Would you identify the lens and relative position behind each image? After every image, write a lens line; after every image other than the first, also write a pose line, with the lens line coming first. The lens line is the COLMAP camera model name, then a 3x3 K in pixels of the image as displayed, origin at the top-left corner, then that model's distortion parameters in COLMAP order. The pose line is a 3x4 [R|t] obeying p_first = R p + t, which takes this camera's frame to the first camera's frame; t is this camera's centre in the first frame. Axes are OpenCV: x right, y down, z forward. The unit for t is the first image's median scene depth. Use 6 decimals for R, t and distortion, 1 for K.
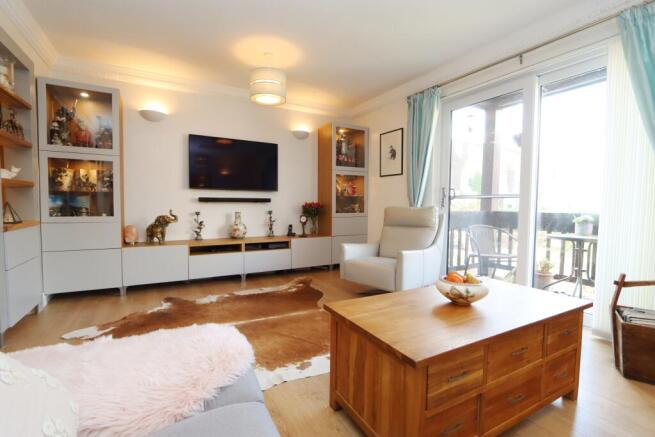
lens RADIAL K [[304.7, 0, 329.3], [0, 304.7, 217.8], [0, 0, 1]] dist [-0.021399, 0.000066]
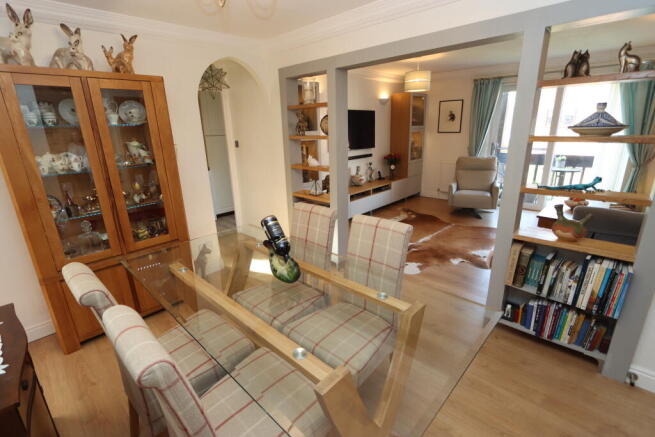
lens RADIAL K [[304.7, 0, 325.0], [0, 304.7, 219.3], [0, 0, 1]] dist [-0.021399, 0.000066]
pose [[0.953656, -0.123603, 0.274342, -0.796100], [0.053960, 0.967206, 0.248194, -0.127381], [-0.296023, -0.221889, 0.929051, -0.253499]]
